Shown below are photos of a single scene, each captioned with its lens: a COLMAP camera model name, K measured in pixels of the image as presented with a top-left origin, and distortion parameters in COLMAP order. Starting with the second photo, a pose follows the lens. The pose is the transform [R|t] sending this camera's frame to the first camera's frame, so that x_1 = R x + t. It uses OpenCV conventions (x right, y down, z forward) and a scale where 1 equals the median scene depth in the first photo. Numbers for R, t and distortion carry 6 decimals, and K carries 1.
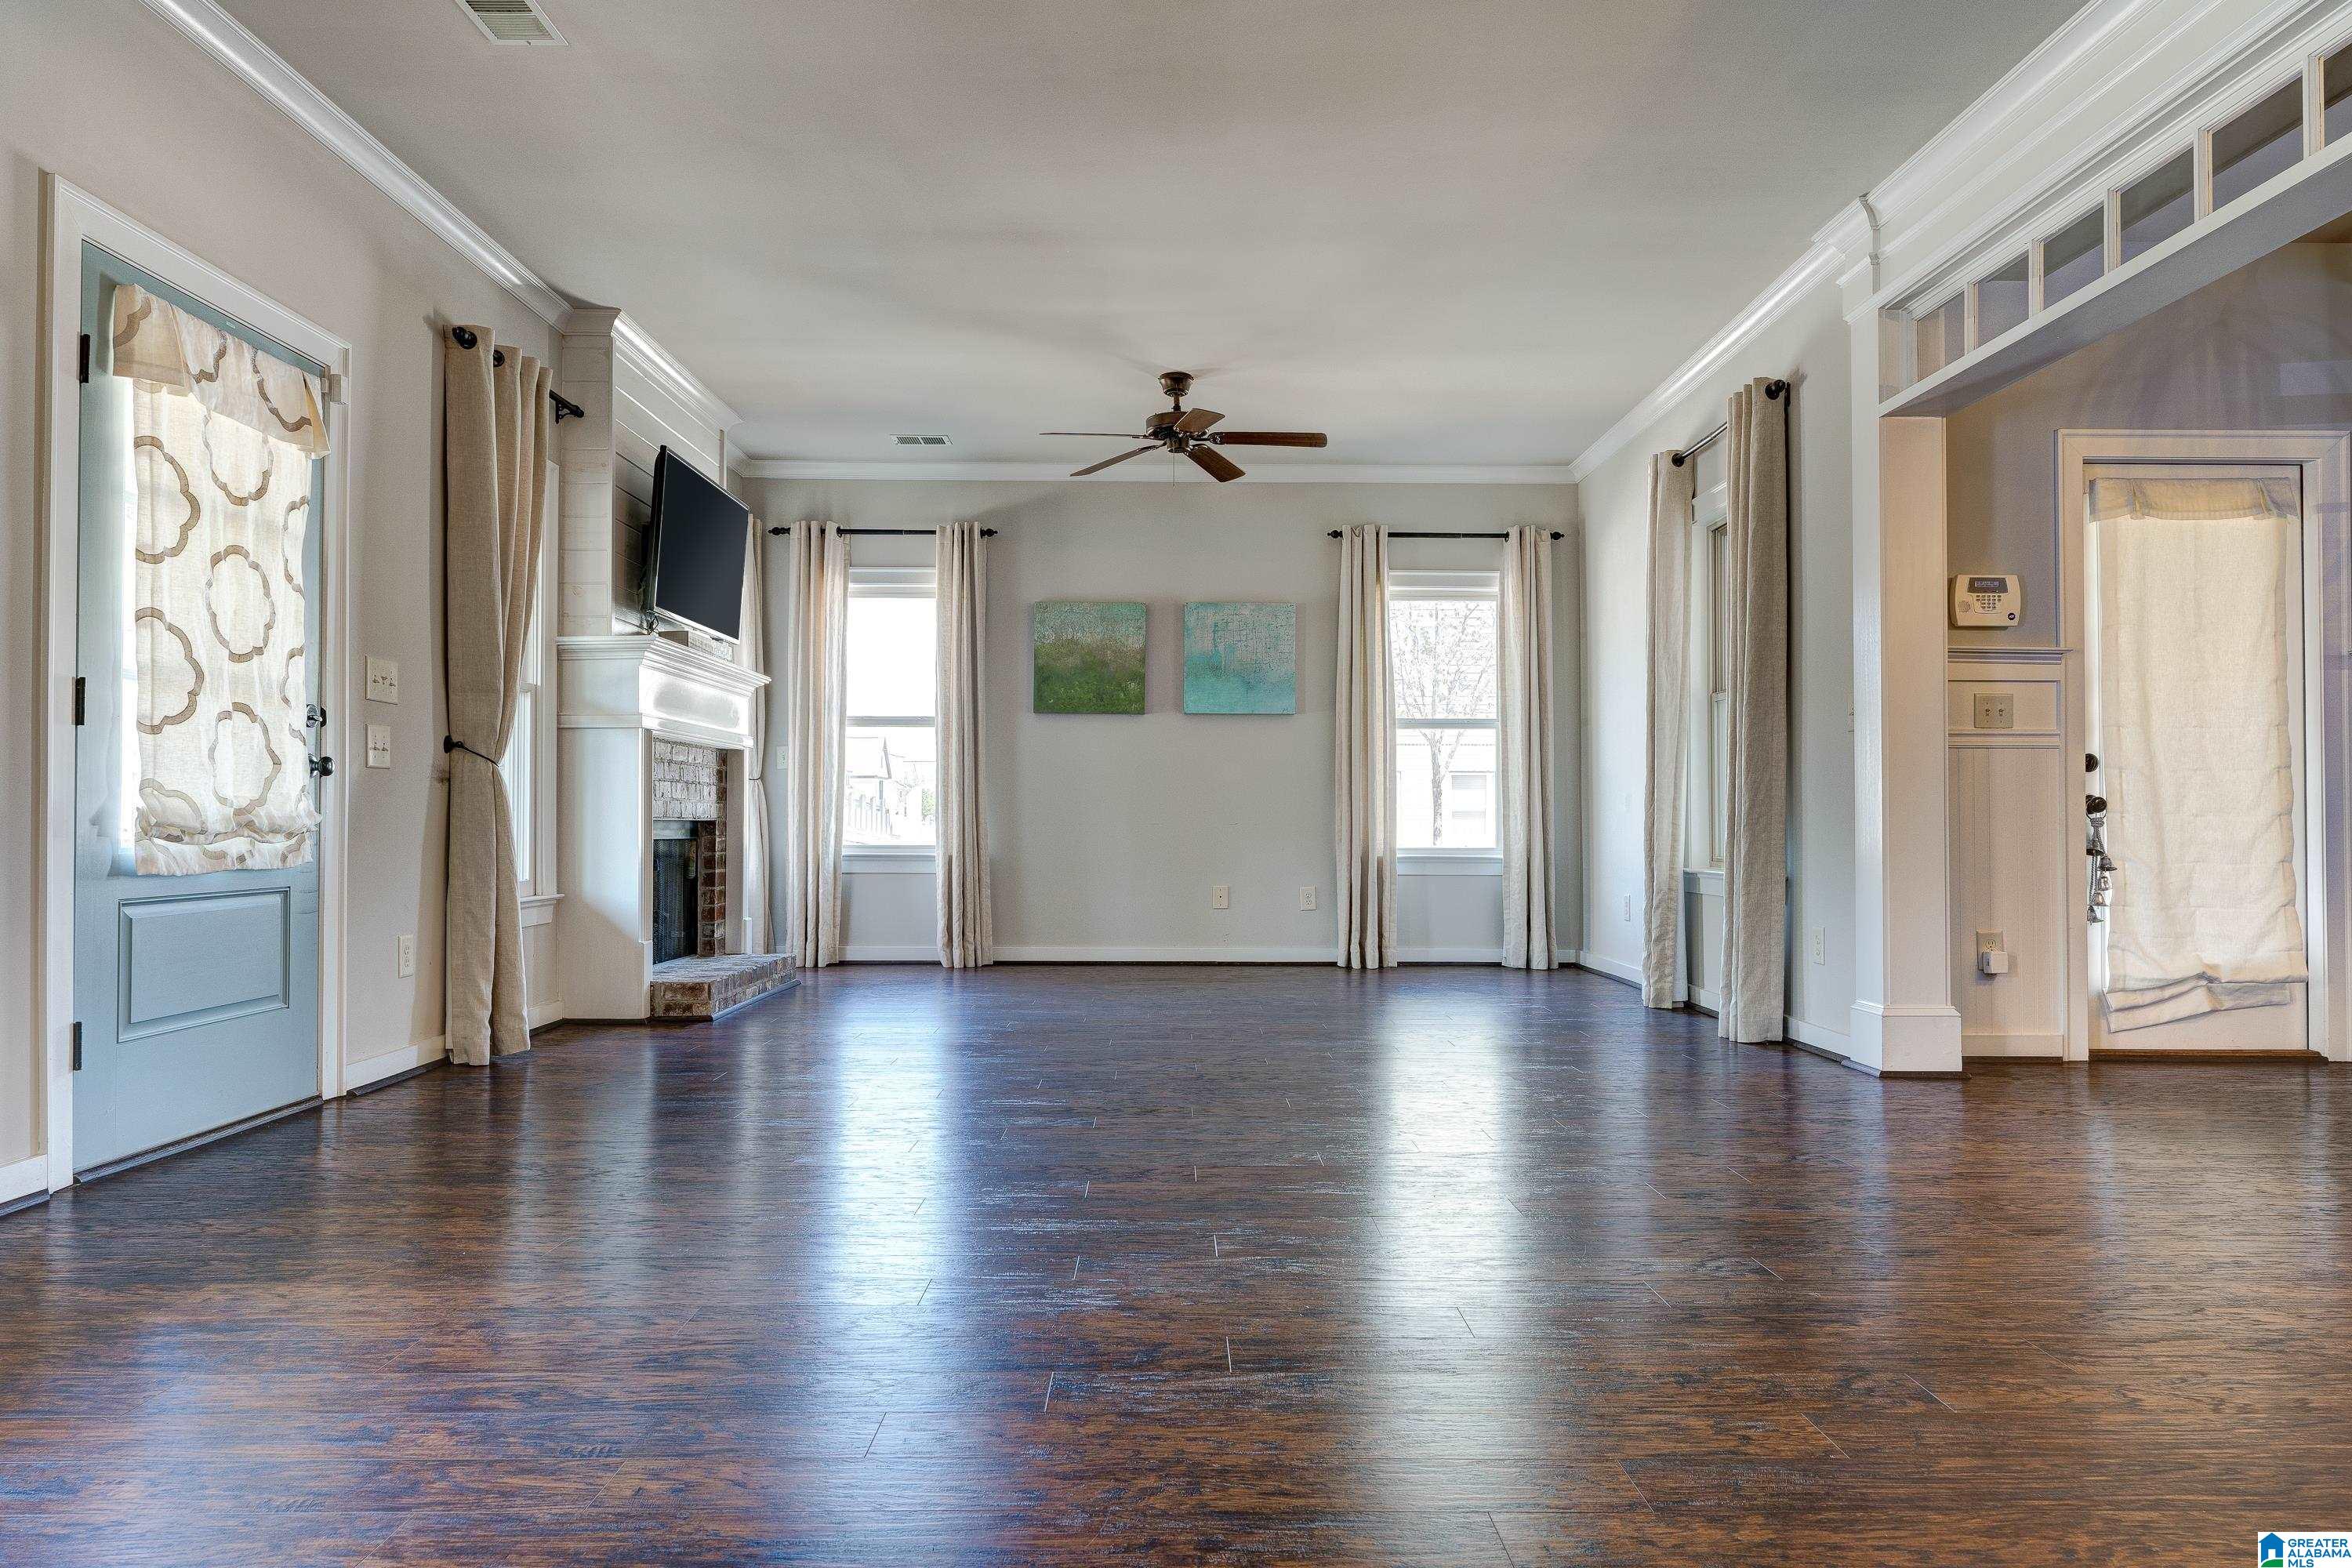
lens RADIAL K [[1484.7, 0, 1179.2], [0, 1484.7, 790.4], [0, 0, 1]] dist [-0.002633, -0.001400]
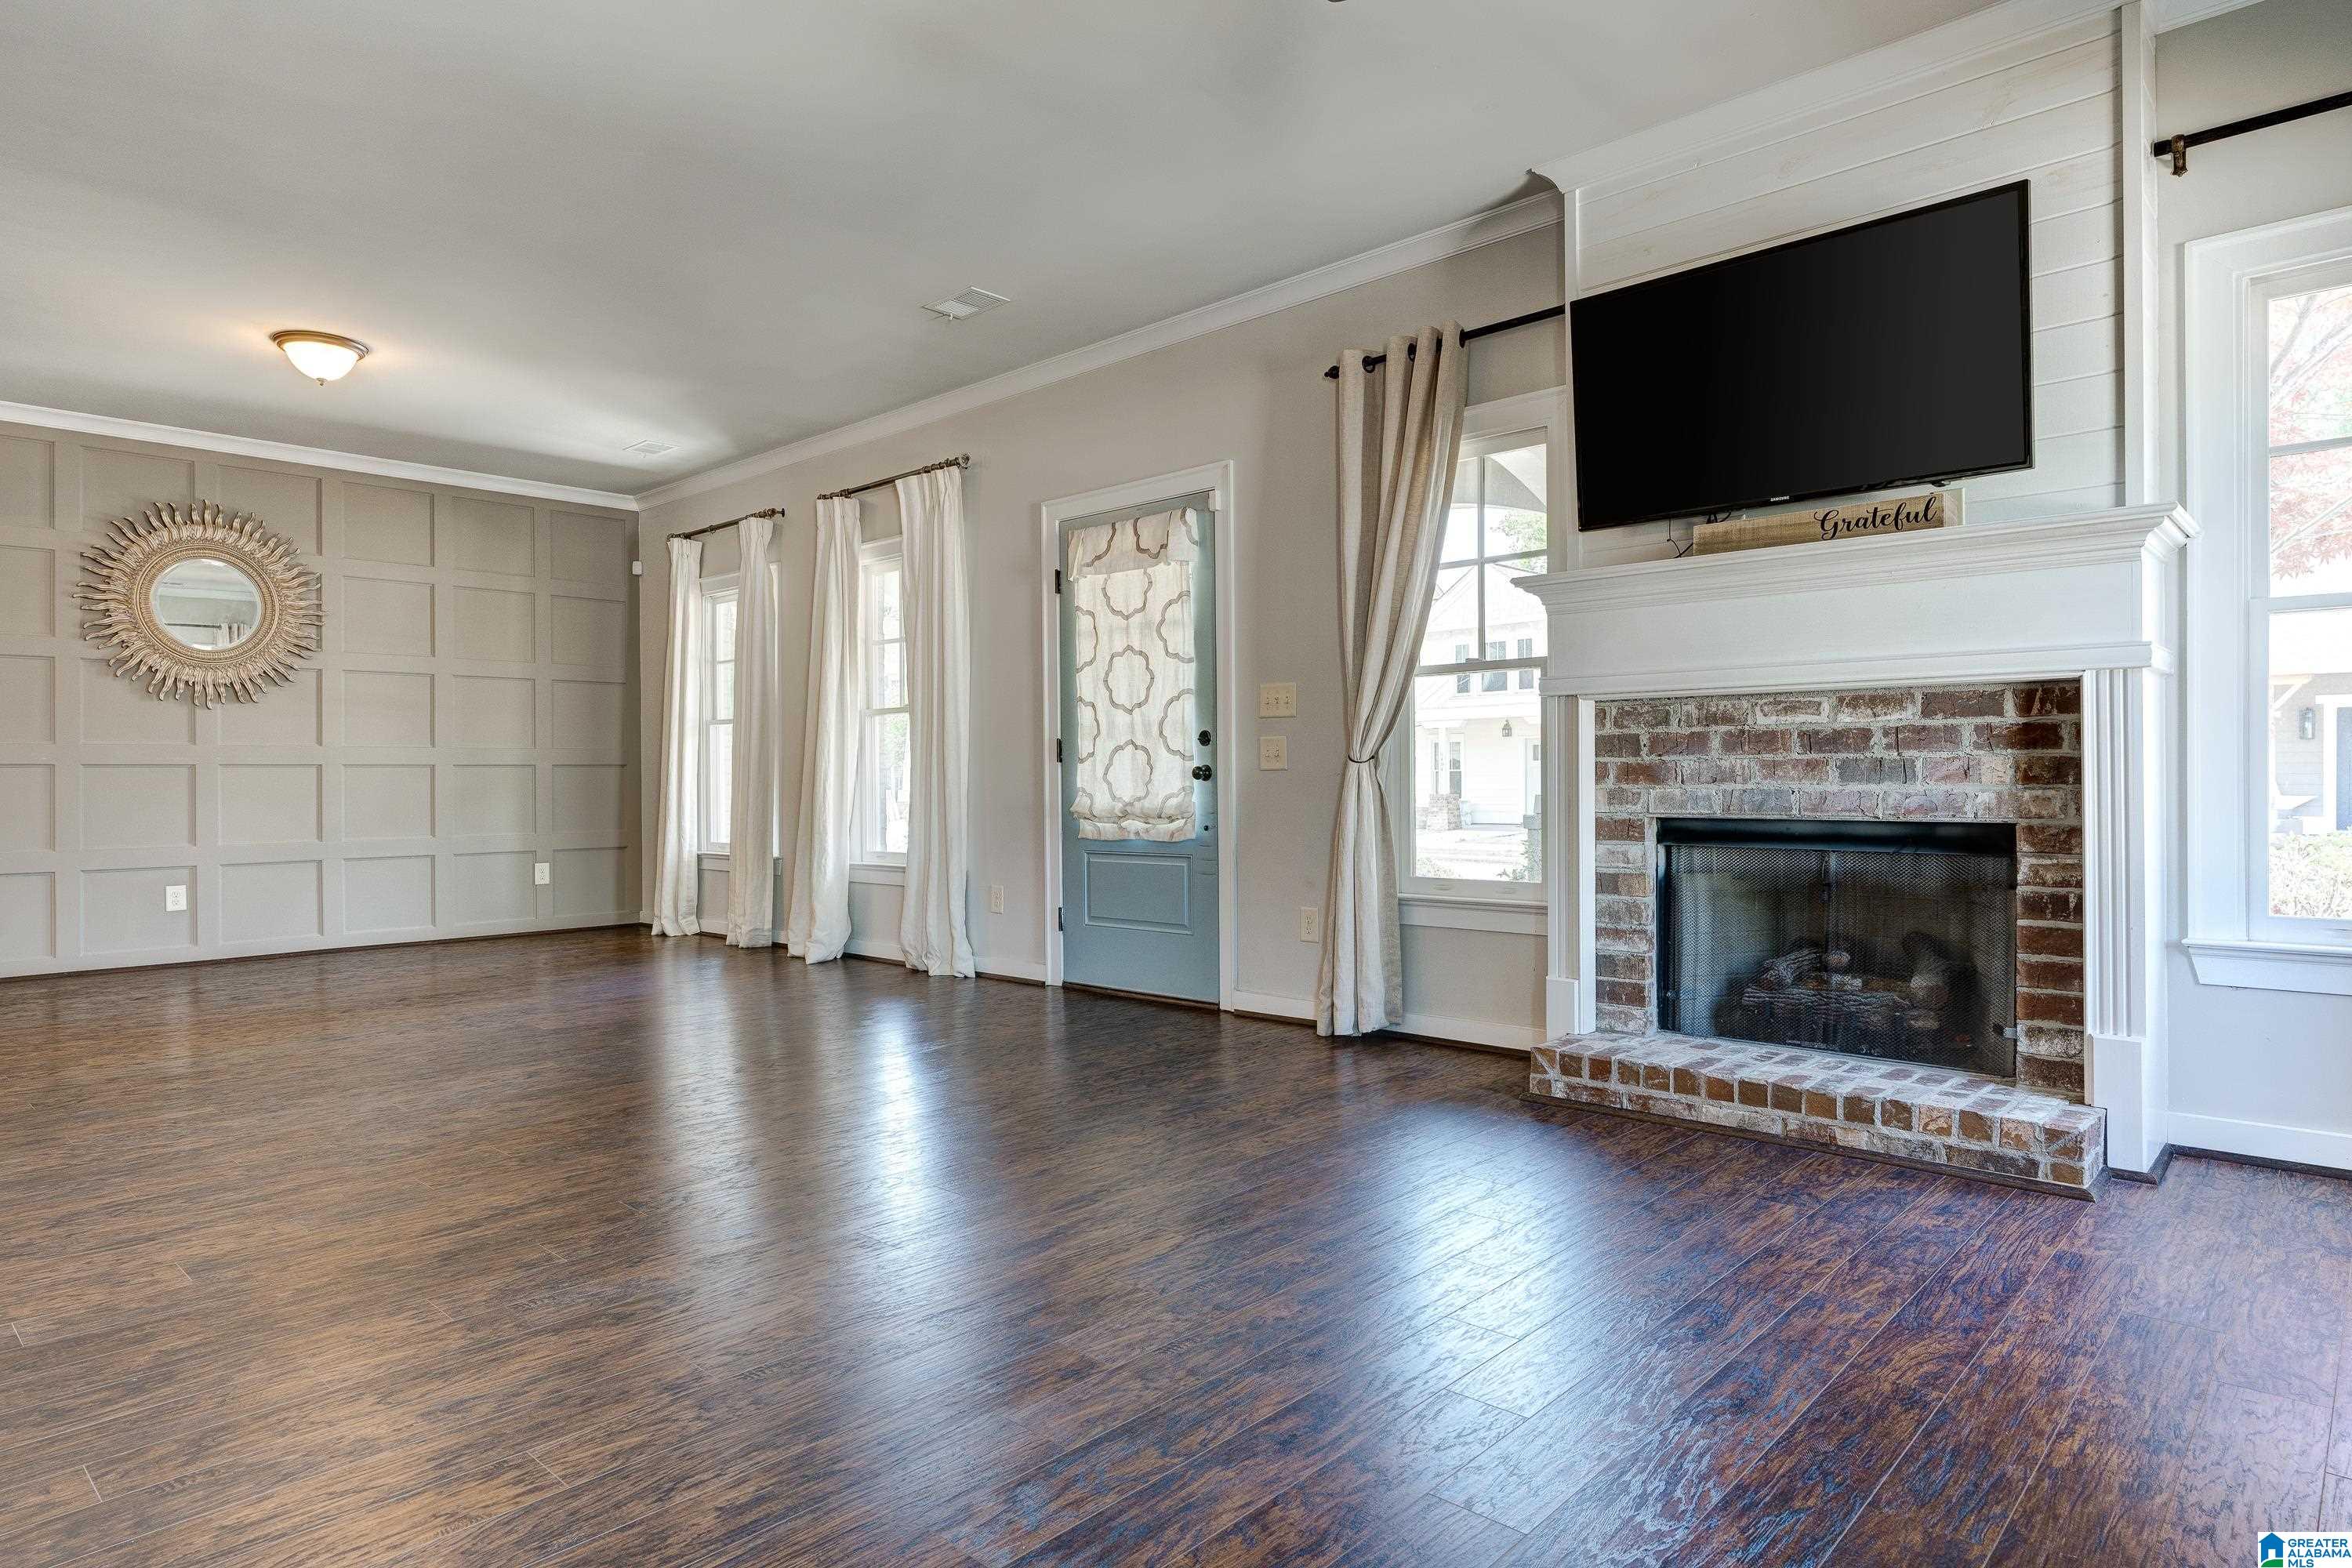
lens RADIAL K [[1335.7, 0, 1183.4], [0, 1335.7, 797.1], [0, 0, 1]] dist [0.000851, -0.002442]
pose [[-0.686749, 0.013916, -0.726762, 0.191153], [0.022507, 0.999744, -0.002124, 0.004784], [0.726547, -0.017816, -0.686886, 0.955108]]
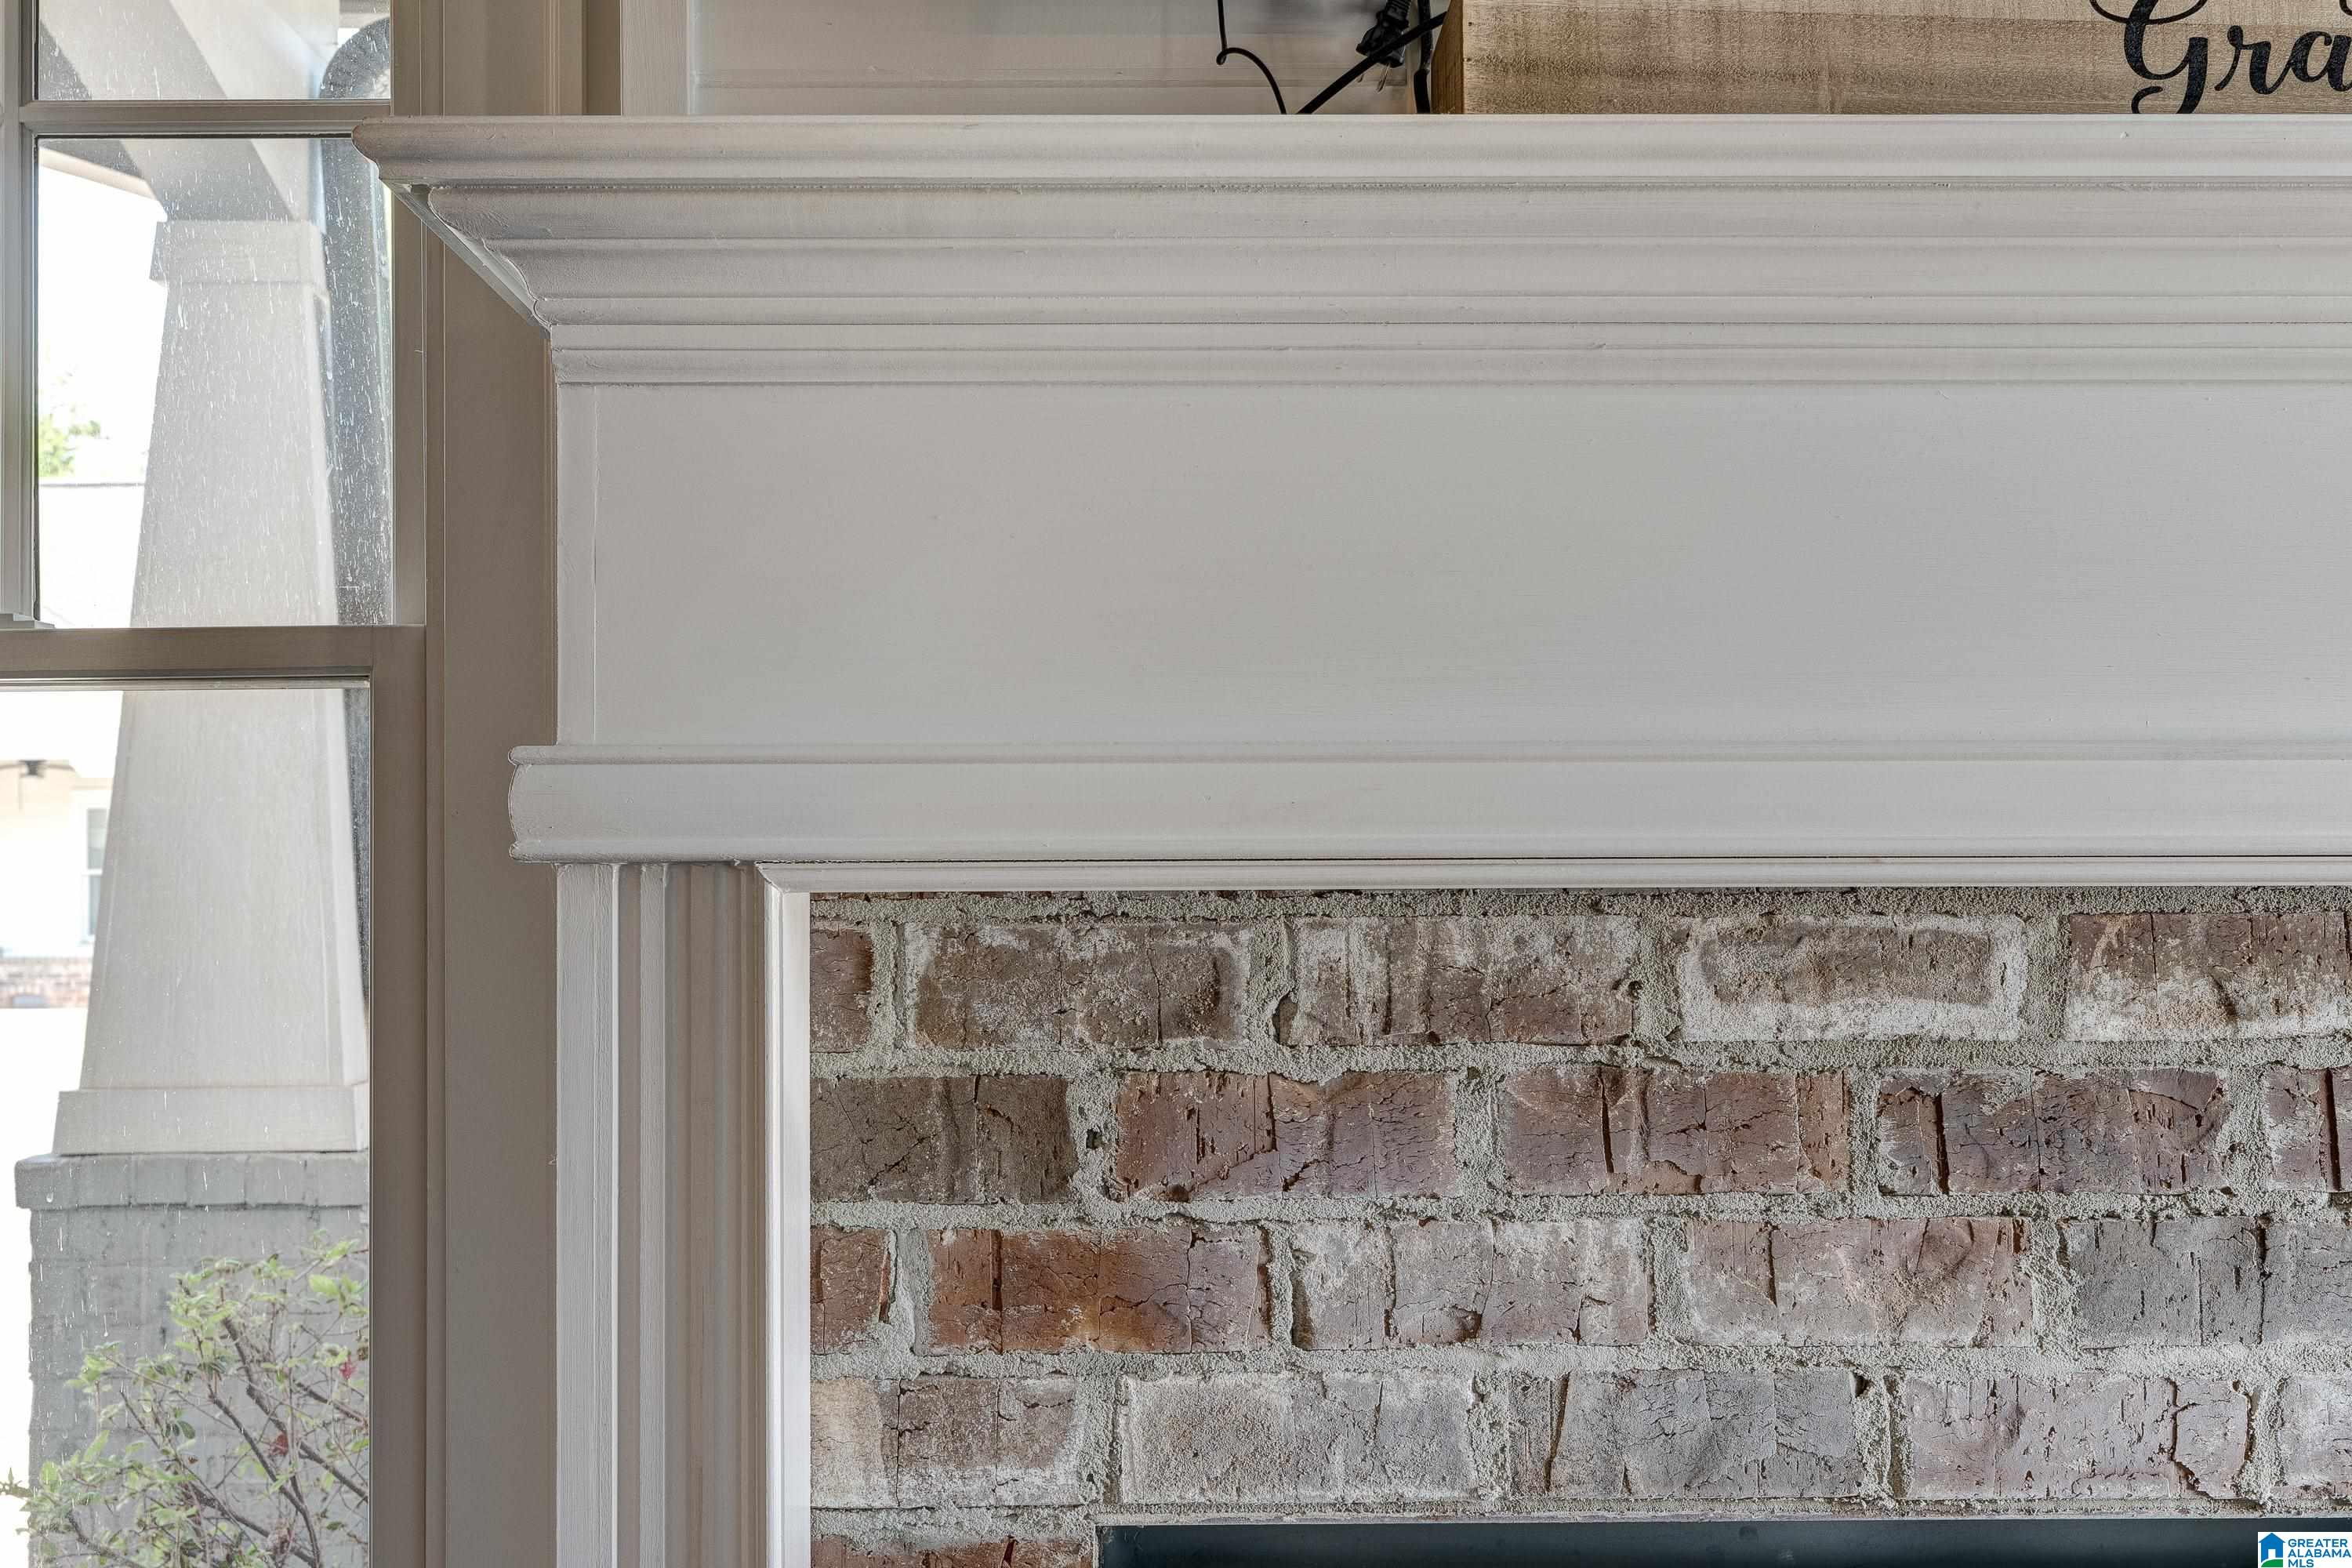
lens RADIAL K [[2245.5, 0, 1176.2], [0, 2245.5, 782.1], [0, 0, 1]] dist [-0.002627, 0.000000]
pose [[-0.000777, -0.024460, -0.999701, -0.119924], [0.029366, 0.999269, -0.024472, -0.030884], [0.999568, -0.029376, -0.000058, 0.753453]]
